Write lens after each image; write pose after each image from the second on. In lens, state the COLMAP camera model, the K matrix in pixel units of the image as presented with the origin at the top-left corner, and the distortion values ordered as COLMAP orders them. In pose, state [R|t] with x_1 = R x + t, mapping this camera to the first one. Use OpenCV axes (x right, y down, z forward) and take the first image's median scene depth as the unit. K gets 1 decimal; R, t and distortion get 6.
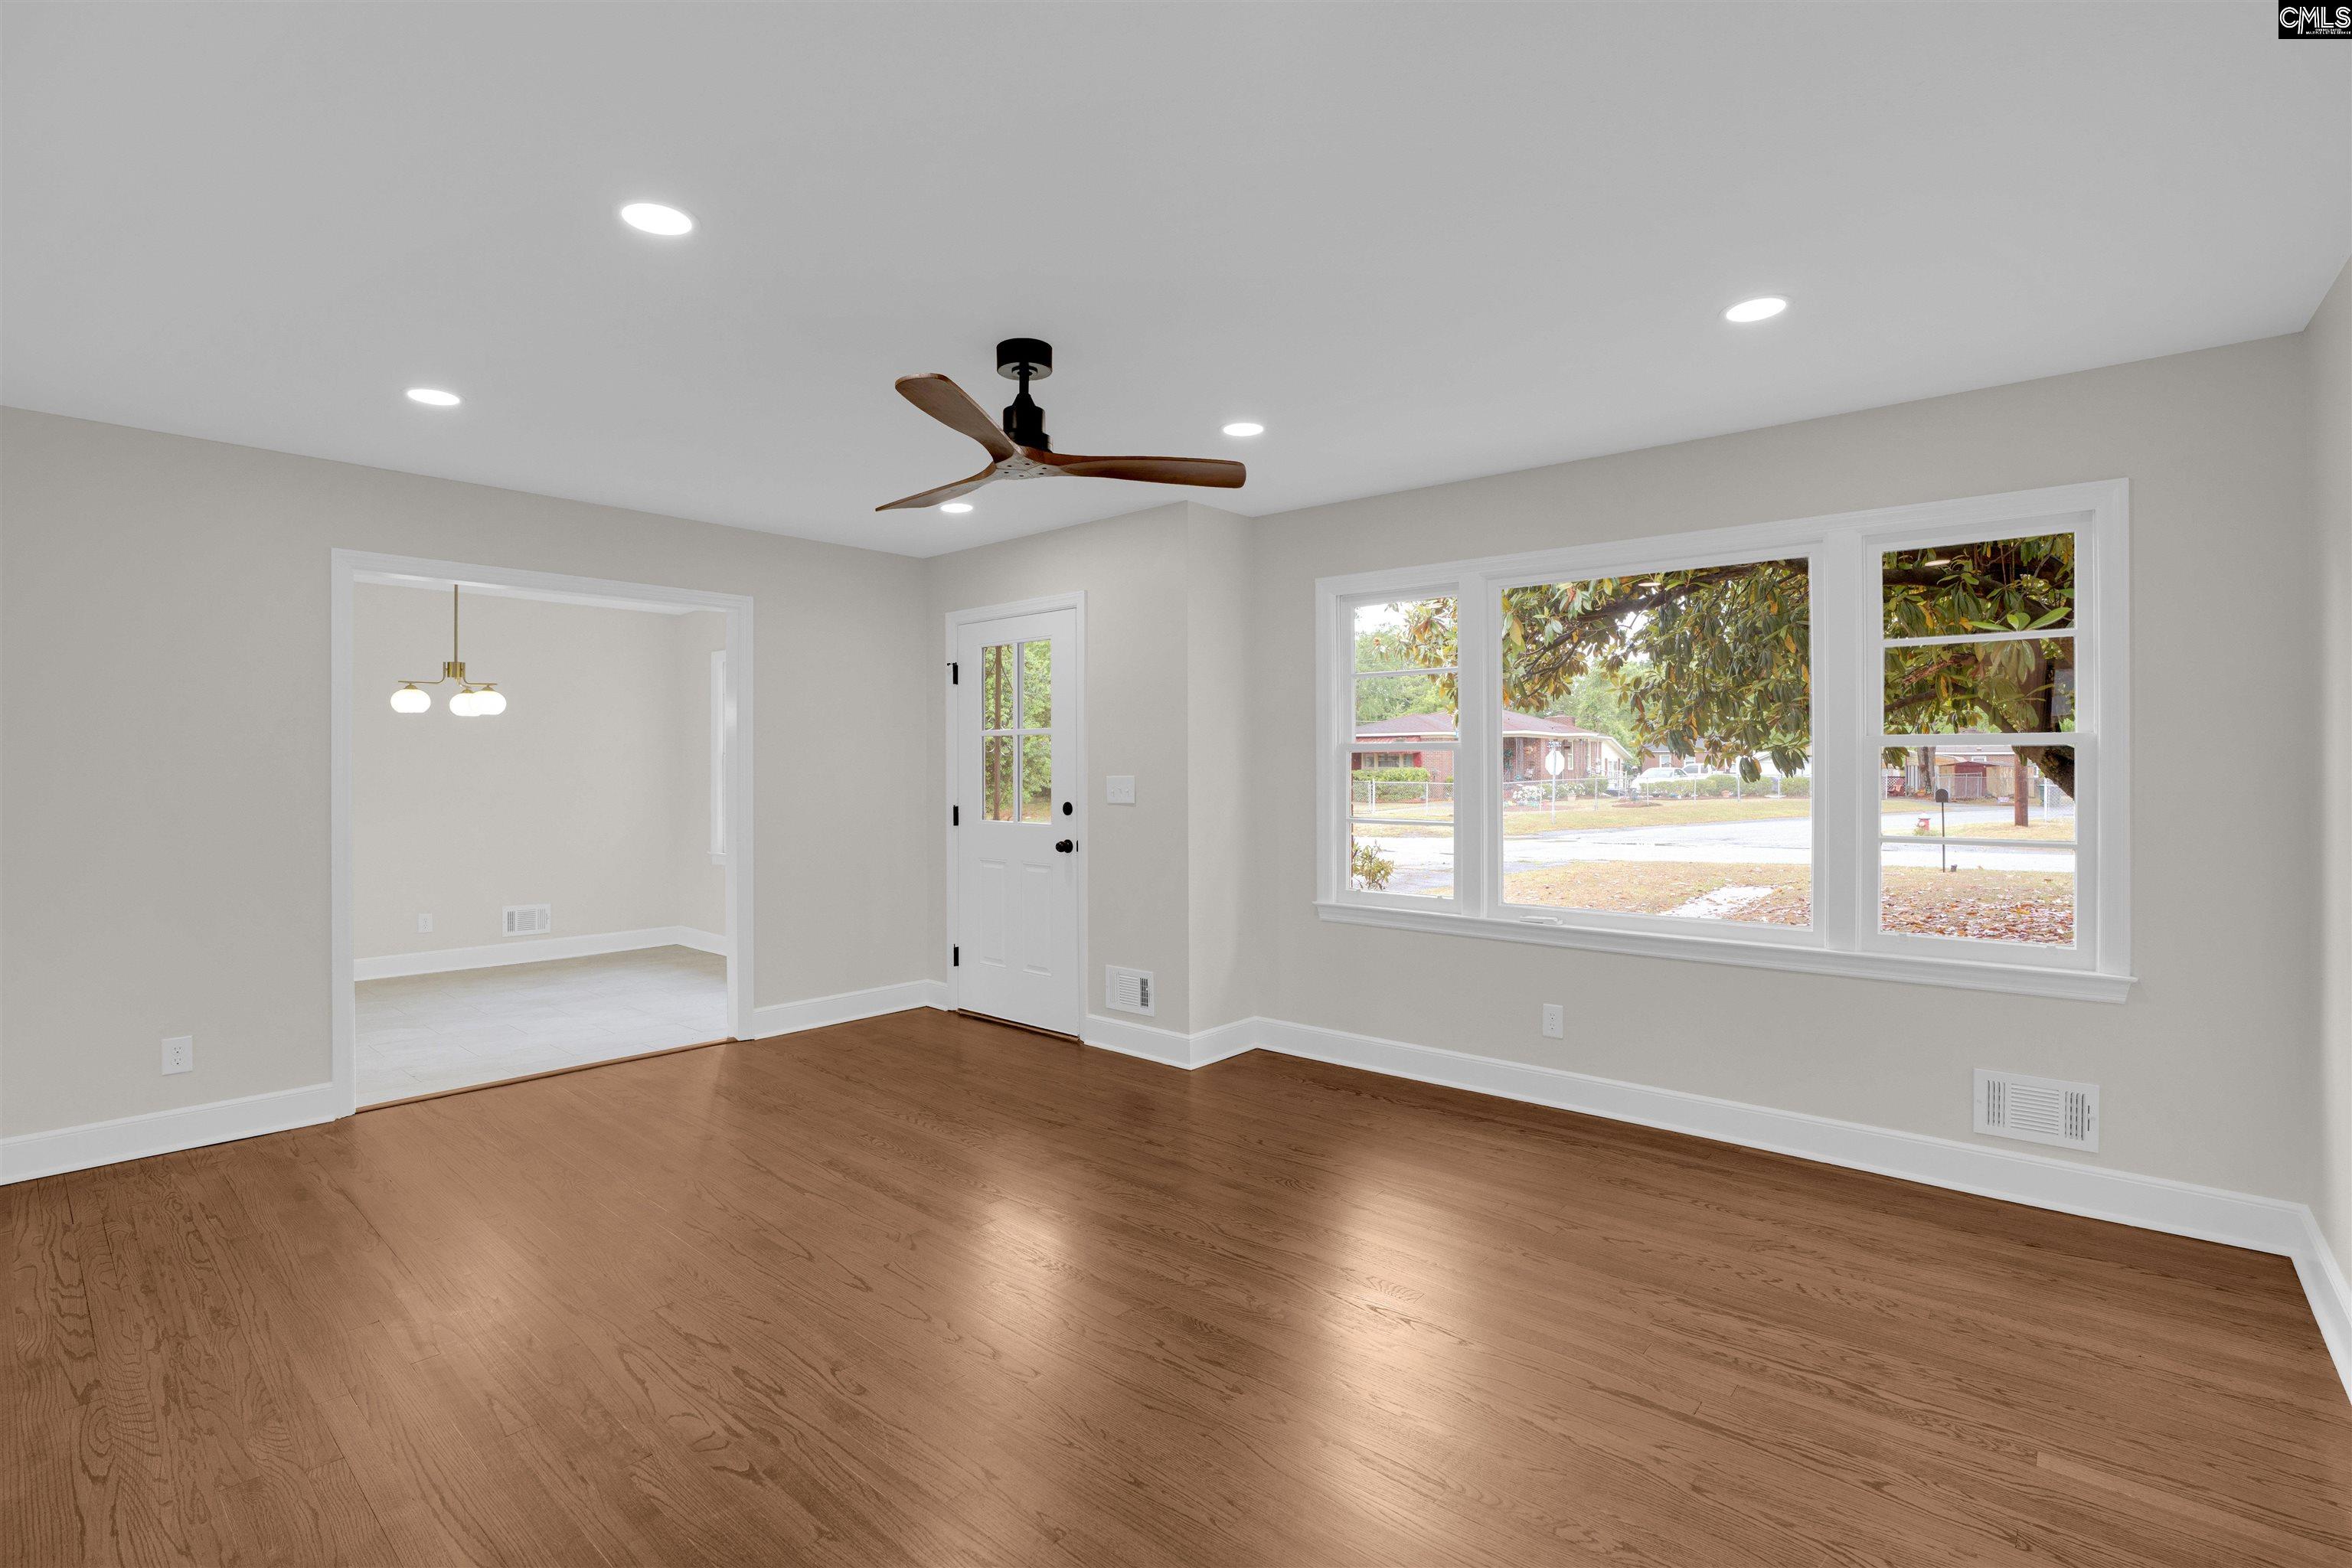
lens RADIAL K [[1086.6, 0, 1180.1], [0, 1086.6, 776.3], [0, 0, 1]] dist [-0.067144, 0.022106]
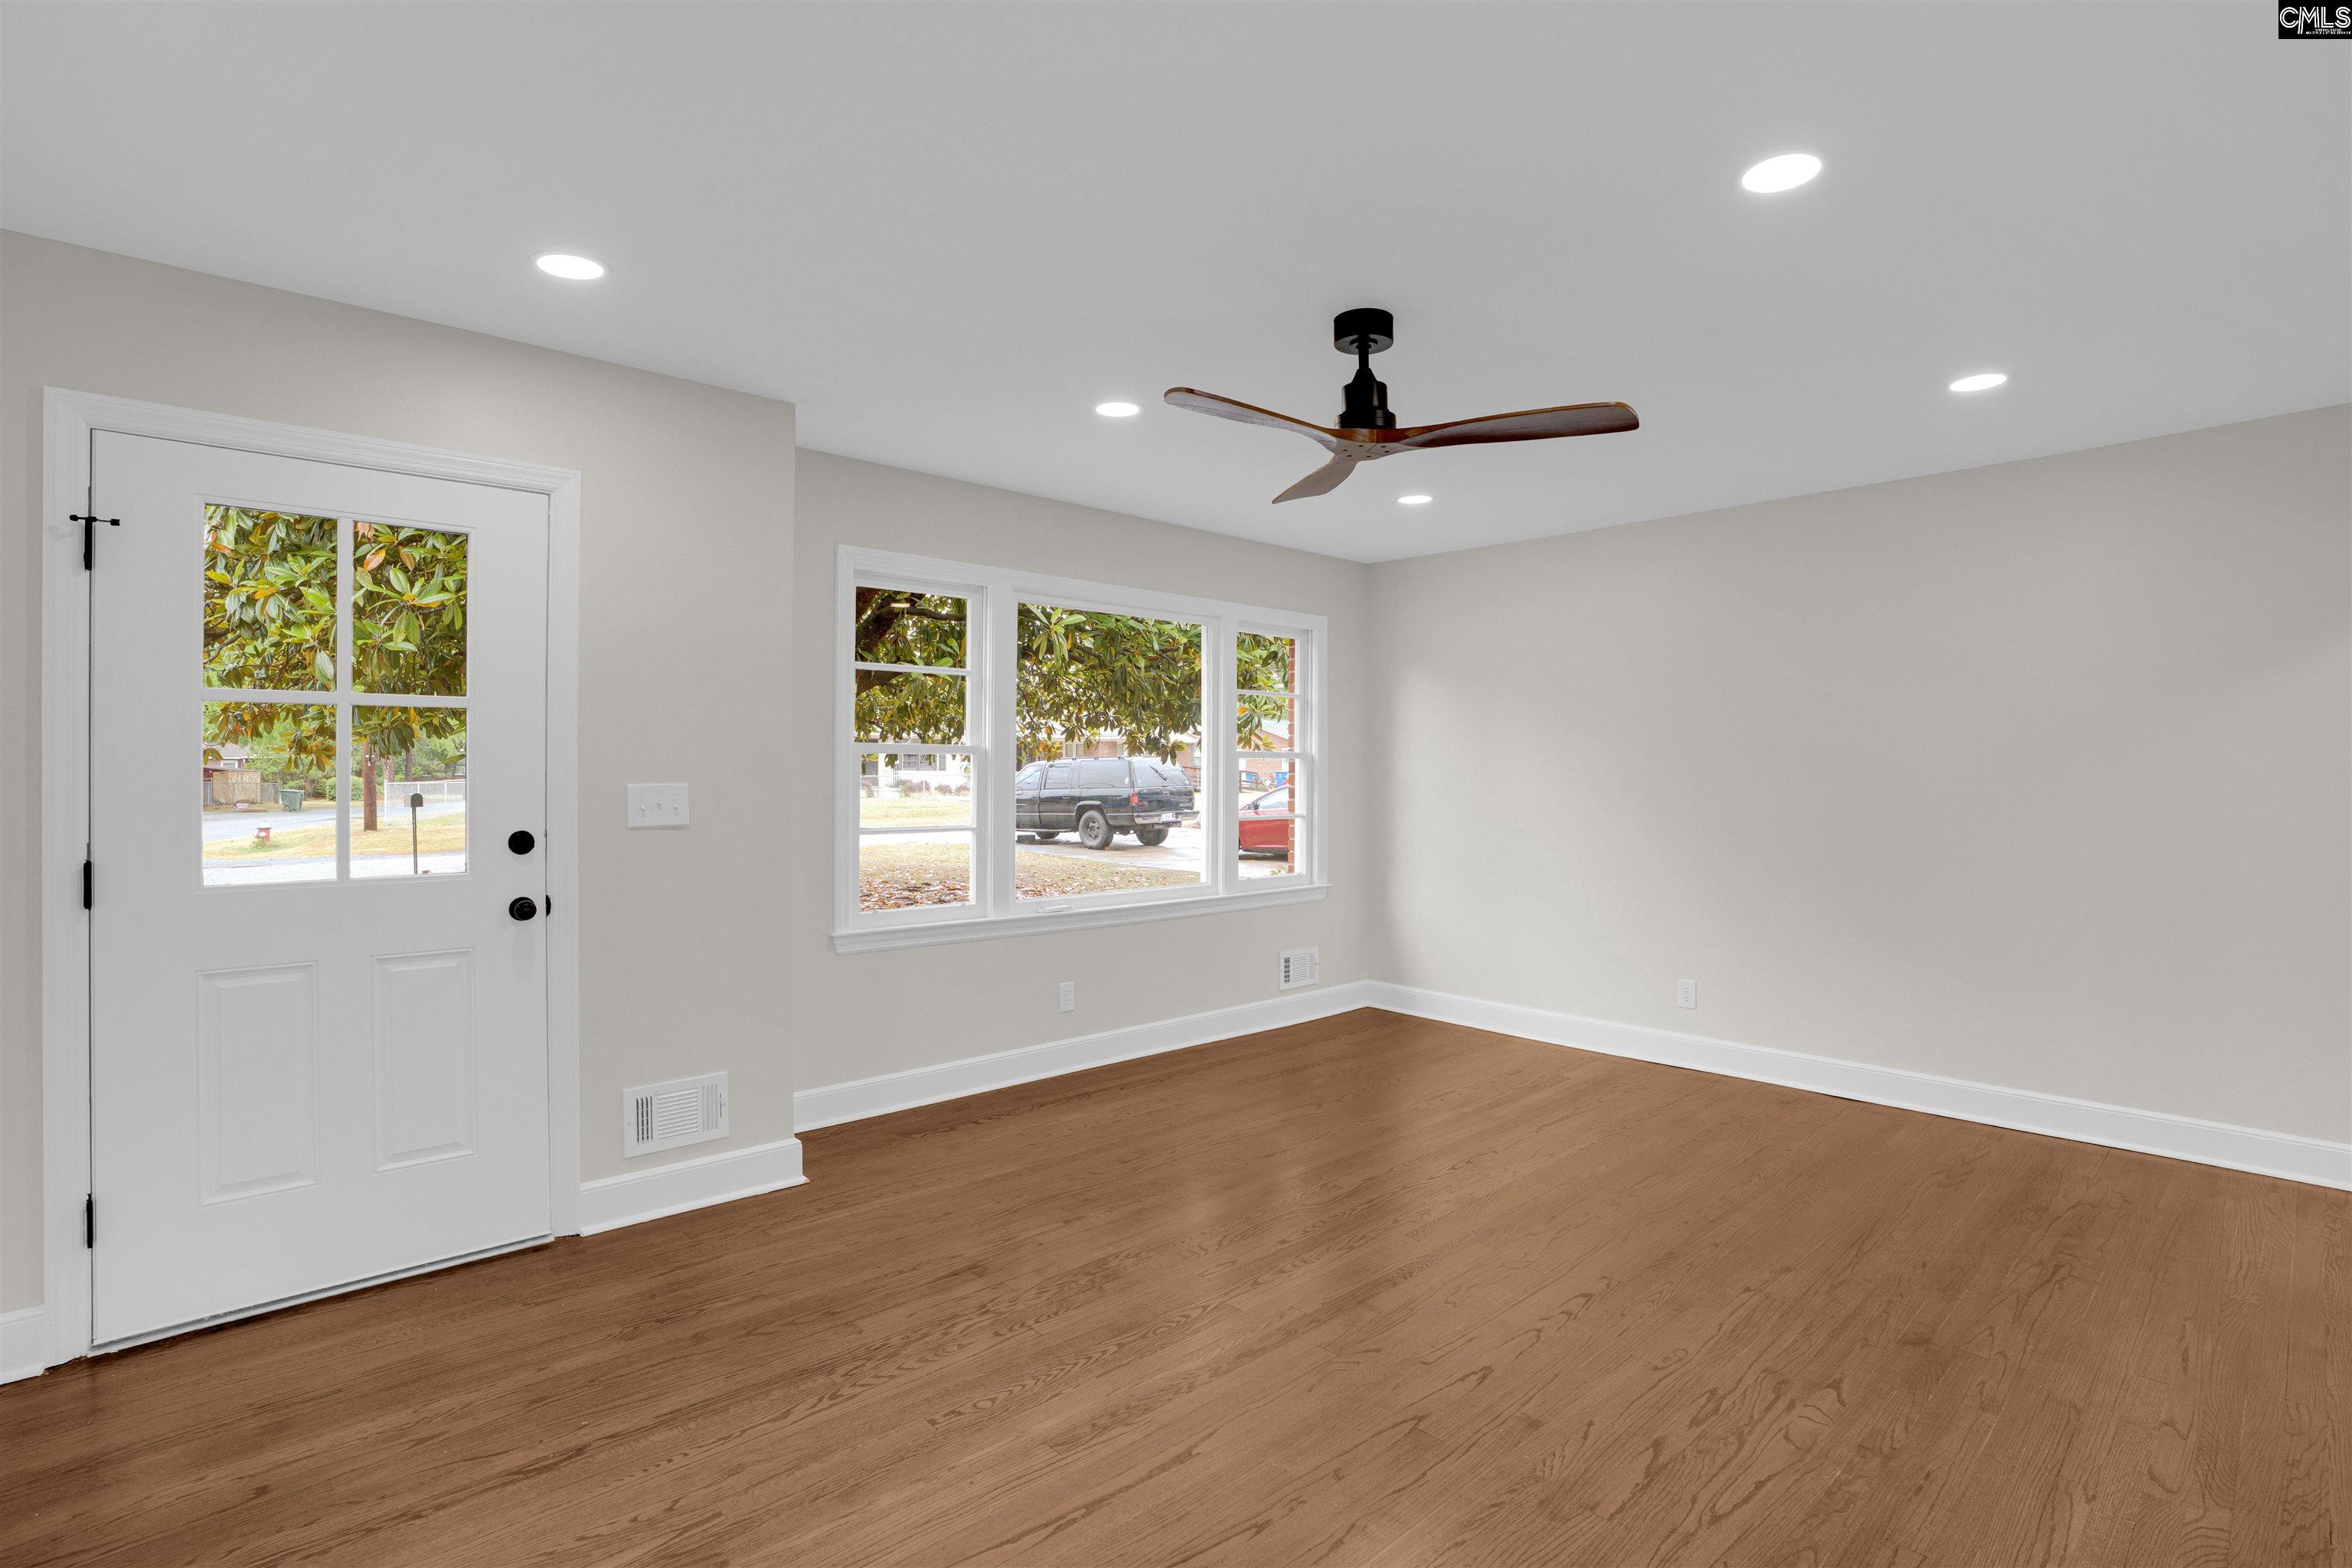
lens RADIAL K [[1099.7, 0, 1180.8], [0, 1099.7, 774.5], [0, 0, 1]] dist [-0.068014, 0.023063]
pose [[0.114175, -0.000306, 0.993461, -0.725368], [0.006667, 0.999978, -0.000458, -0.003636], [-0.993438, 0.006676, 0.114174, 0.696085]]
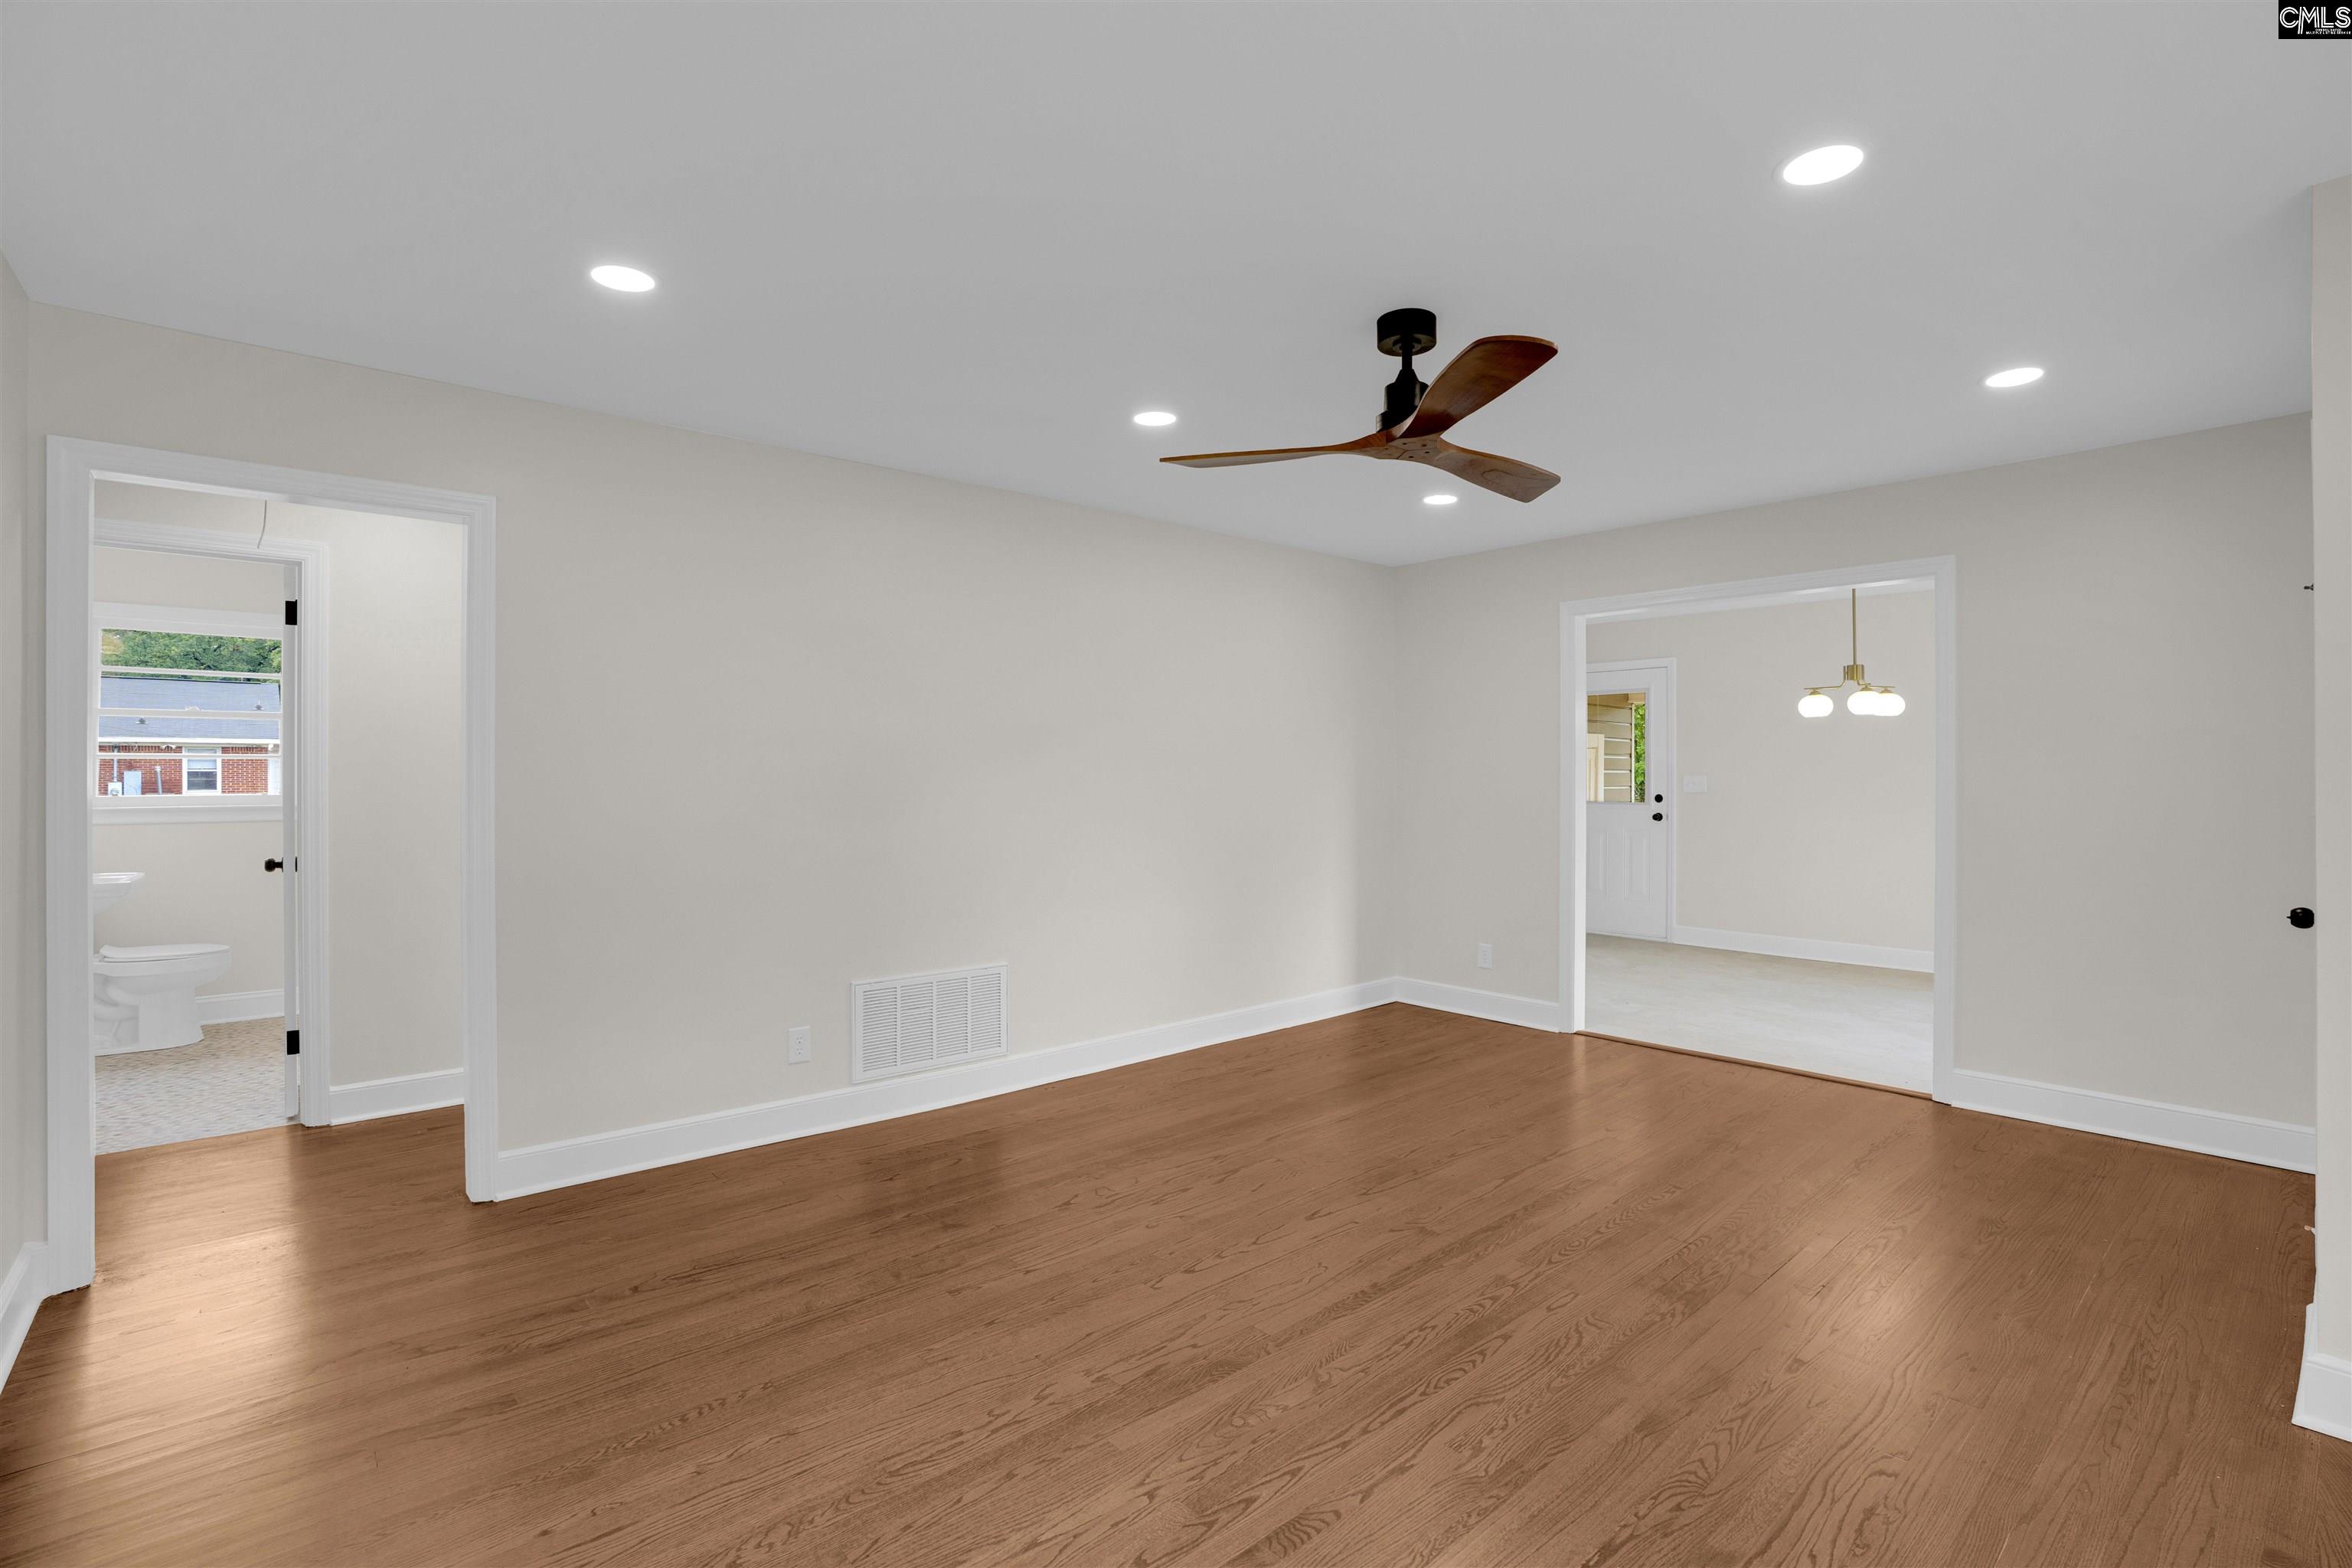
lens RADIAL K [[1086.6, 0, 1180.1], [0, 1086.6, 776.3], [0, 0, 1]] dist [-0.067144, 0.022106]
pose [[-0.135350, 0.006666, -0.990775, 0.534235], [-0.005700, 0.999956, 0.007507, -0.004444], [0.990781, 0.006664, -0.135306, 0.617261]]
